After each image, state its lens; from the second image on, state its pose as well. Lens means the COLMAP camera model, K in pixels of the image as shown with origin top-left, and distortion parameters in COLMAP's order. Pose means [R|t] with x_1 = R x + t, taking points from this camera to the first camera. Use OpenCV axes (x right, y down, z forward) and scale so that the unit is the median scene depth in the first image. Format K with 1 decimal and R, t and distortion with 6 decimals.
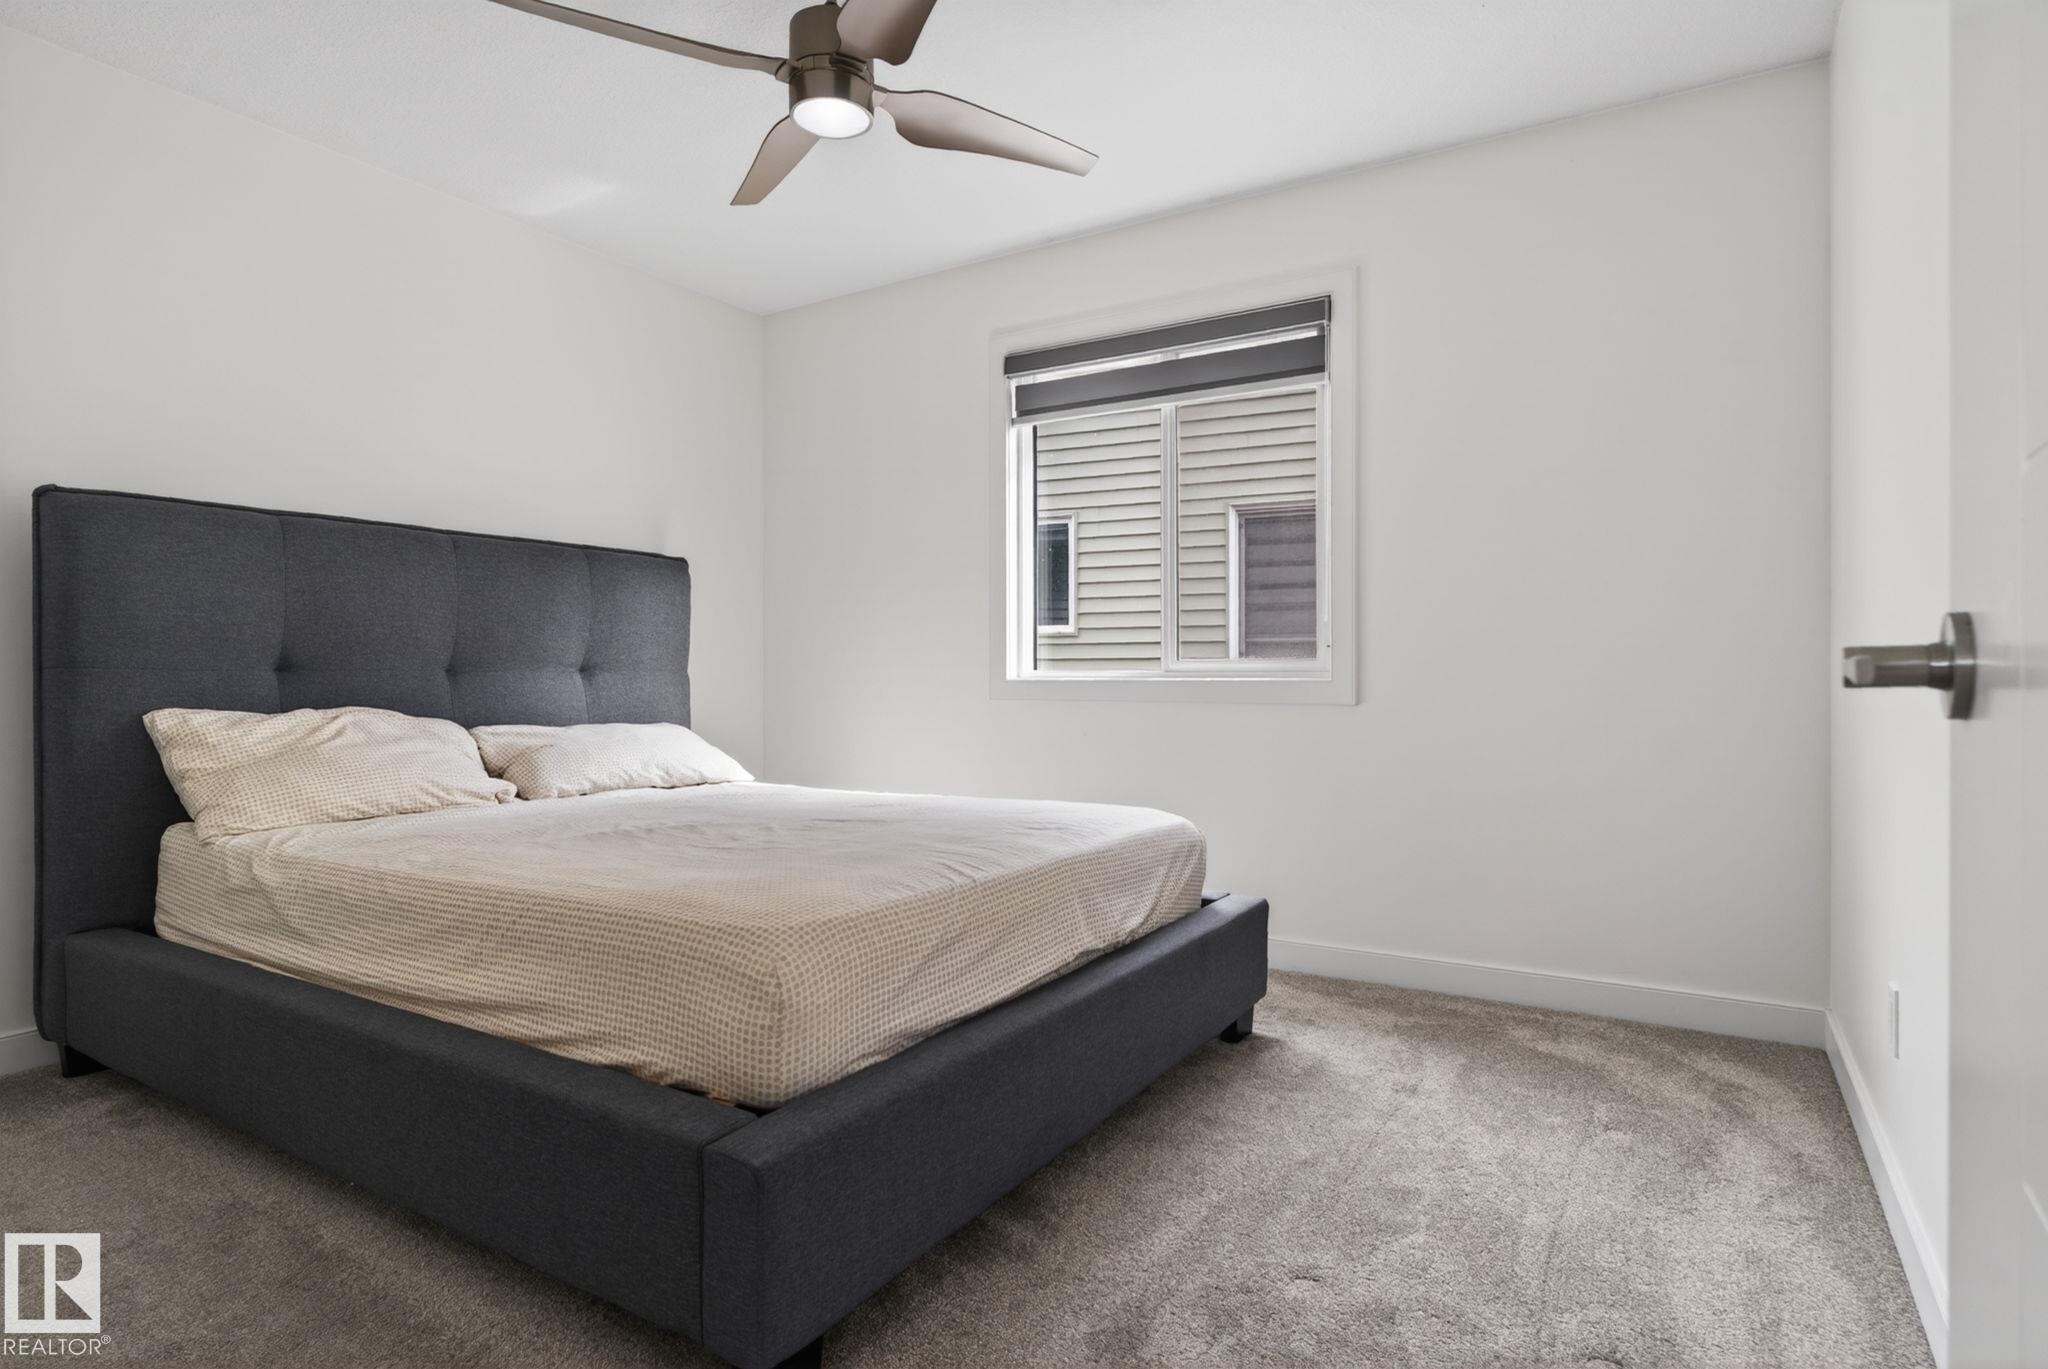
lens RADIAL K [[1065.0, 0, 1024.0], [0, 1065.0, 684.5], [0, 0, 1]] dist [-0.002303, -0.000528]
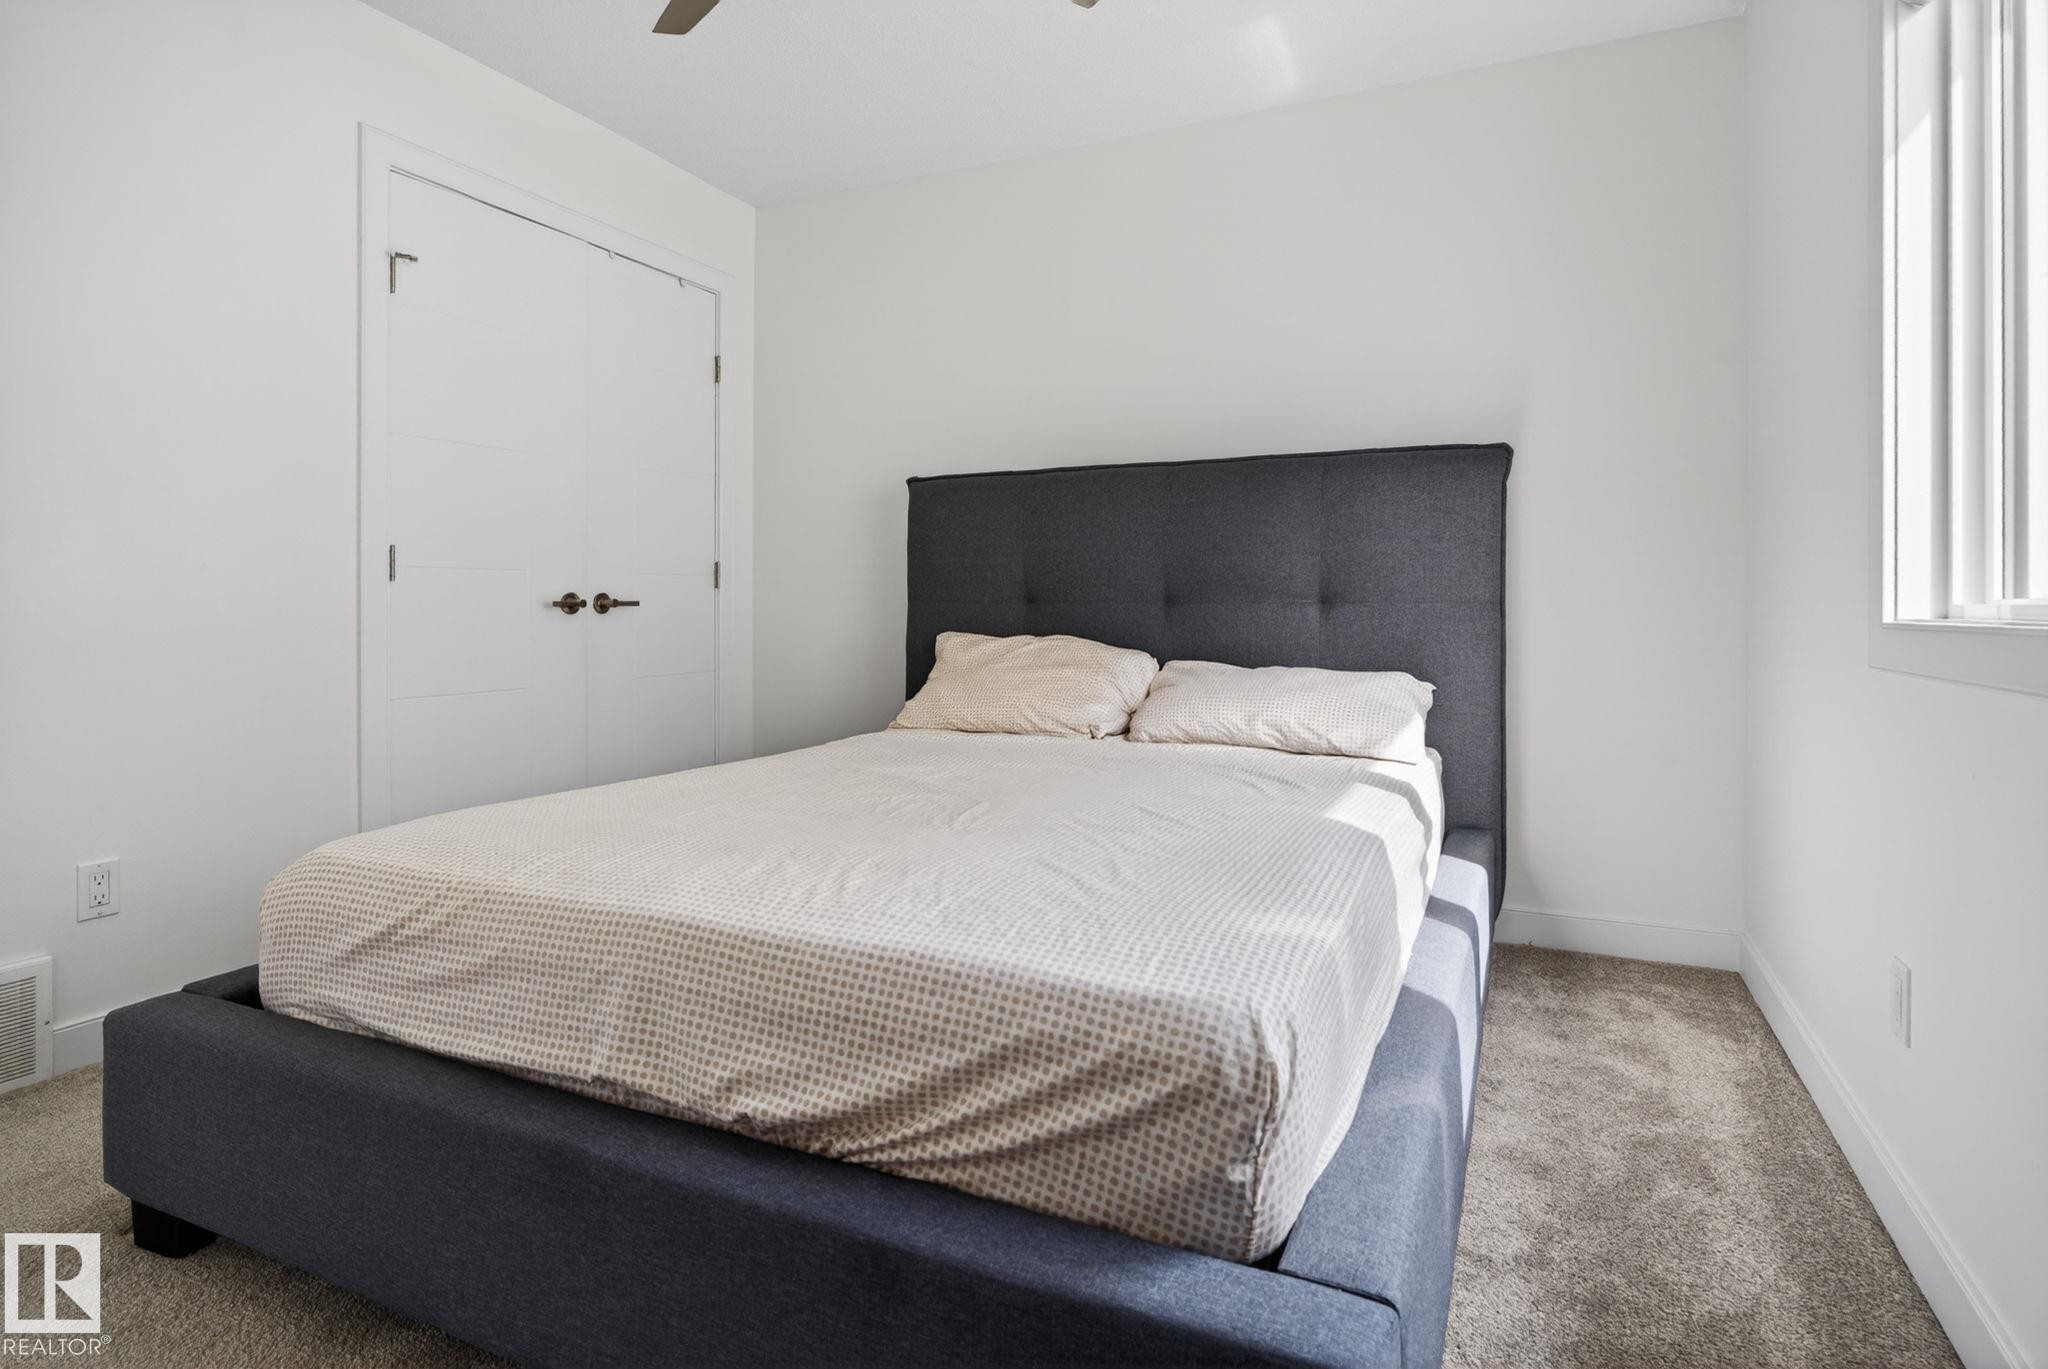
lens RADIAL K [[1076.9, 0, 1028.8], [0, 1076.9, 602.4], [0, 0, 1]] dist [0.000287, 0.000069]
pose [[0.133620, -0.000488, -0.991033, 0.539864], [-0.011147, 0.999936, -0.001995, -0.011459], [0.990970, 0.011314, 0.133606, 0.913690]]
